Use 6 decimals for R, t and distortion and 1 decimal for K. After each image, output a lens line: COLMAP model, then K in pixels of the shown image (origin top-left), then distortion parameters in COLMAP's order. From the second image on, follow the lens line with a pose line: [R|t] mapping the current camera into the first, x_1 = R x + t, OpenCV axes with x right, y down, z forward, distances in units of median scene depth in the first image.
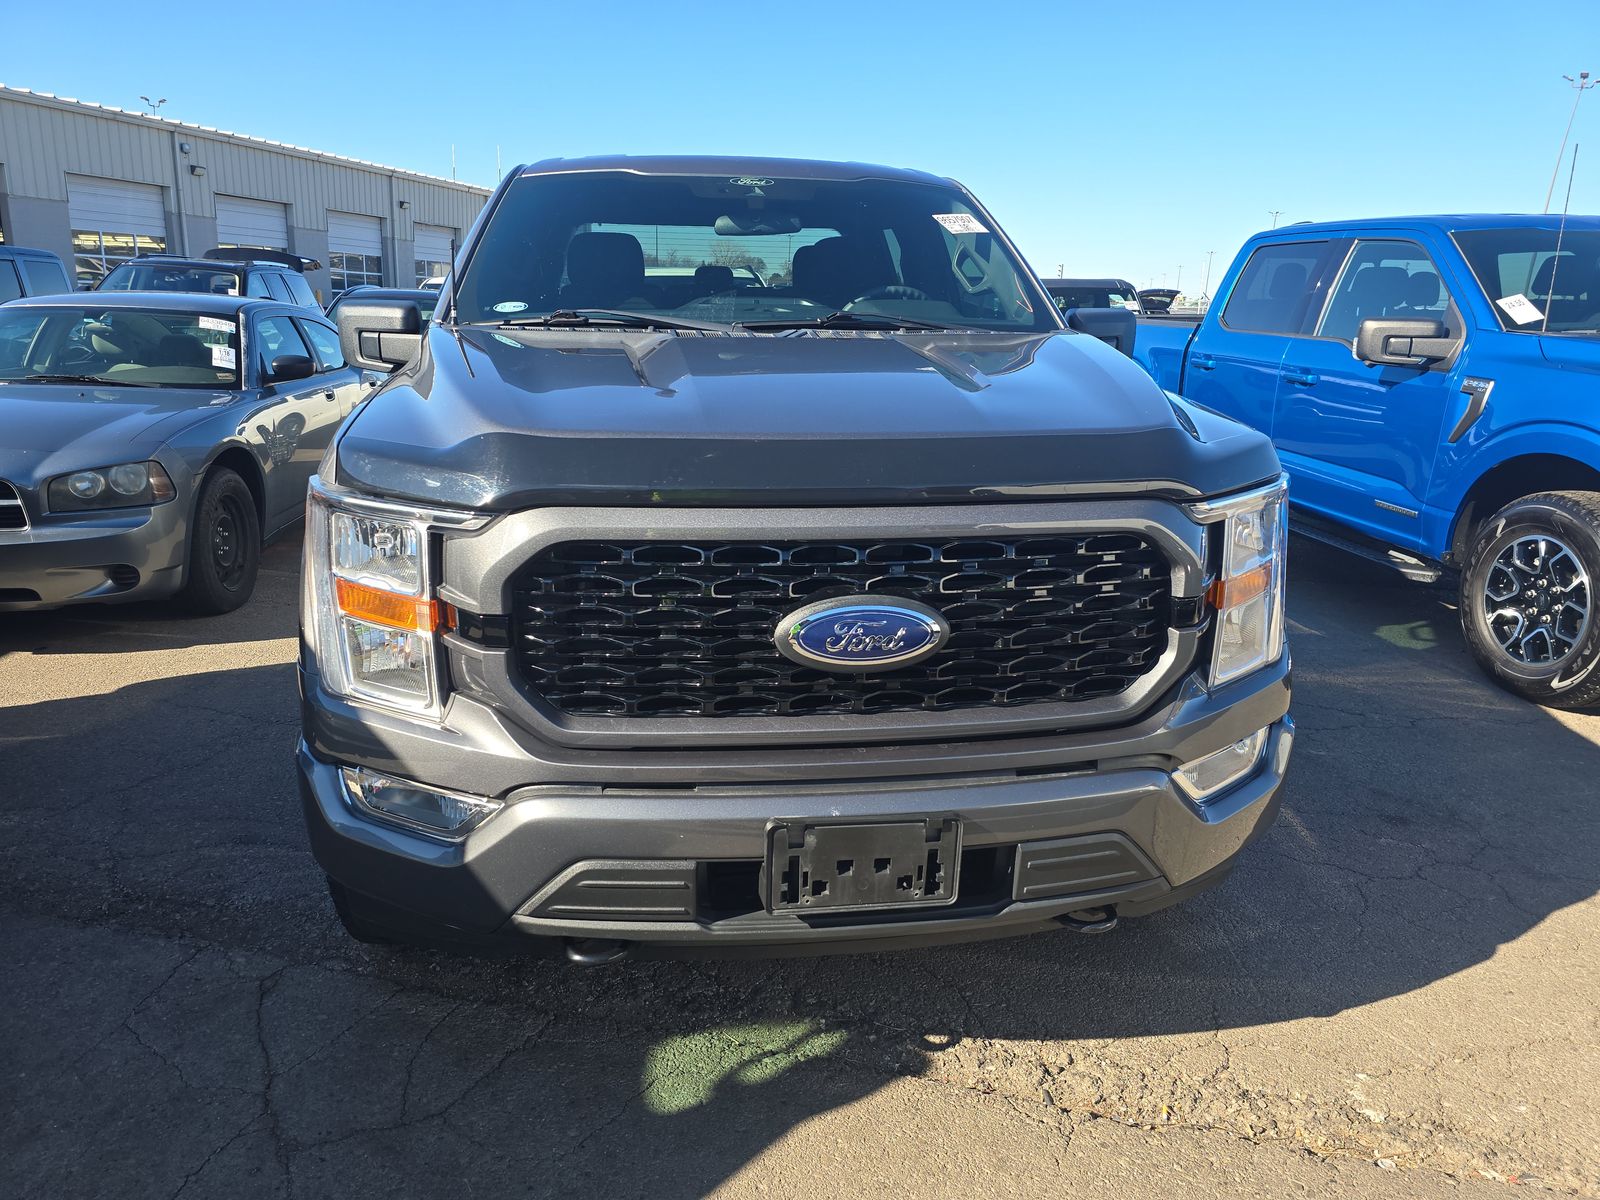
lens RADIAL K [[1068.8, 0, 798.4], [0, 1068.8, 596.4], [0, 0, 1]] dist [0.063335, -0.058566]
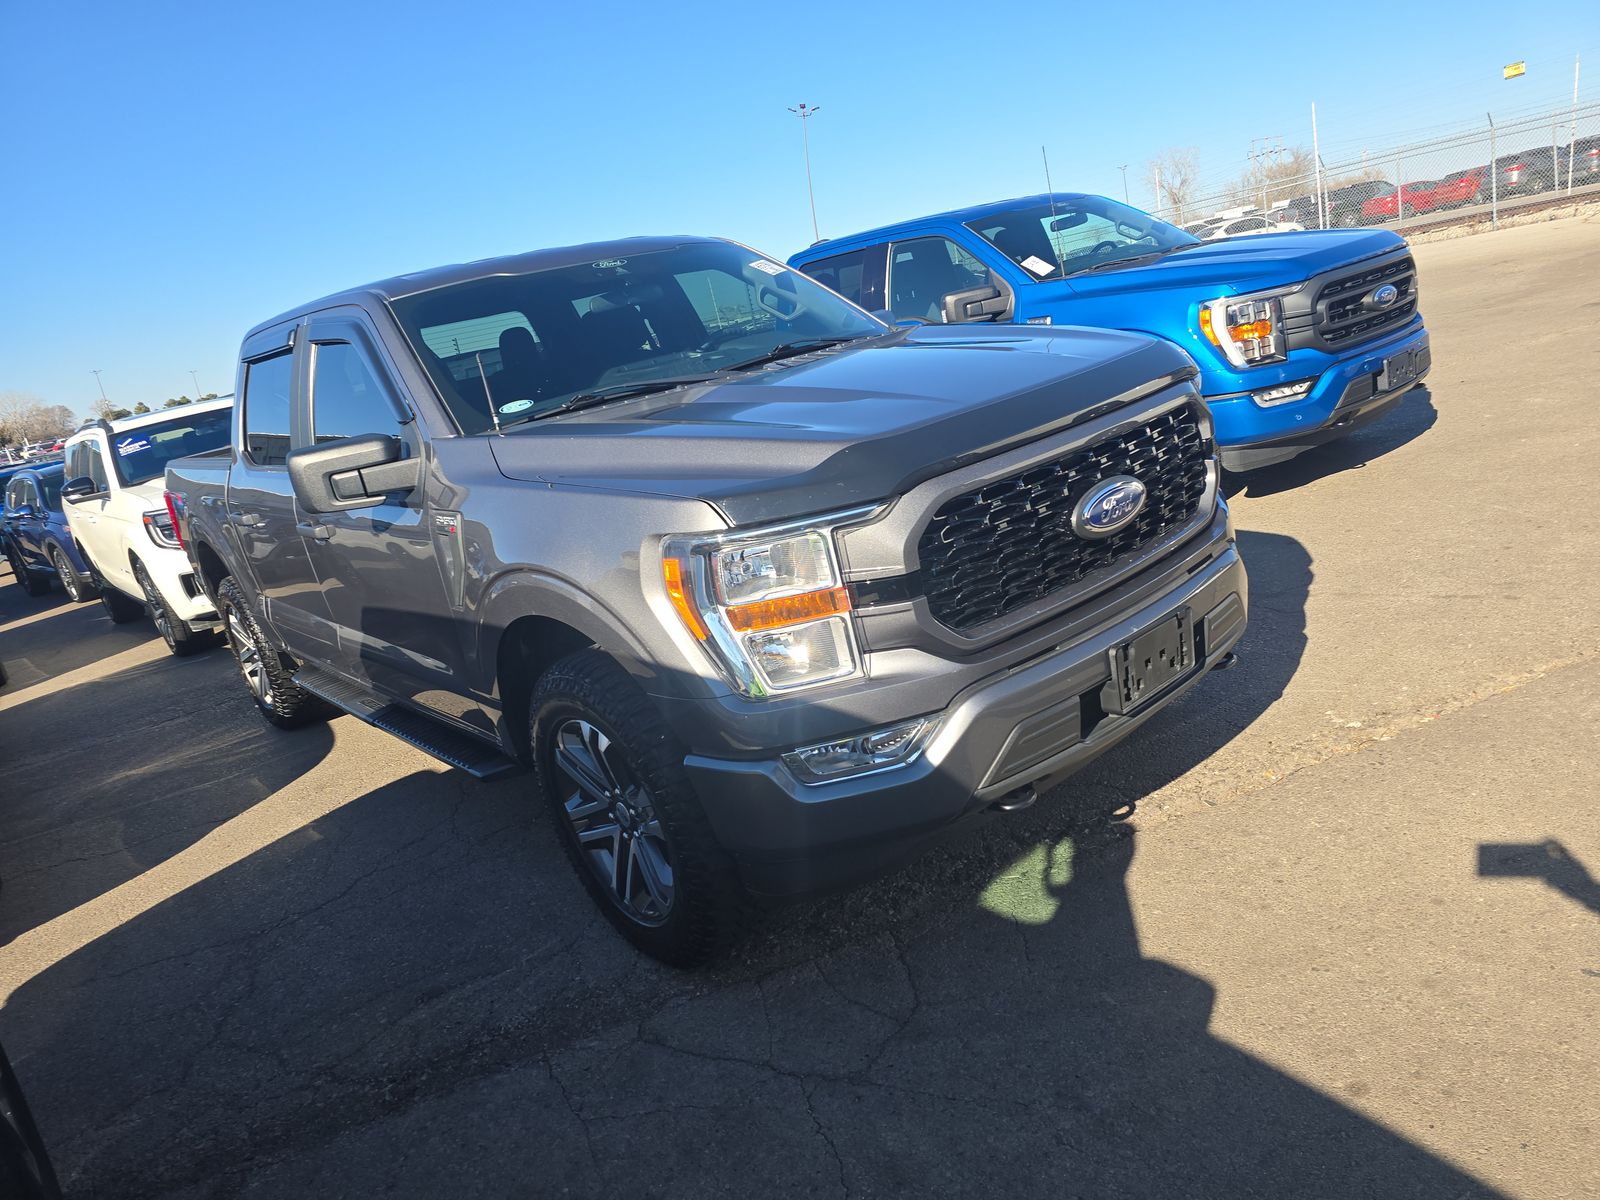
lens RADIAL K [[1068.8, 0, 798.4], [0, 1068.8, 596.4], [0, 0, 1]] dist [0.063335, -0.058566]
pose [[0.823926, -0.322180, 0.466204, -0.777677], [0.348373, 0.936819, 0.031726, -0.034224], [-0.446970, 0.136273, 0.884108, -0.068102]]
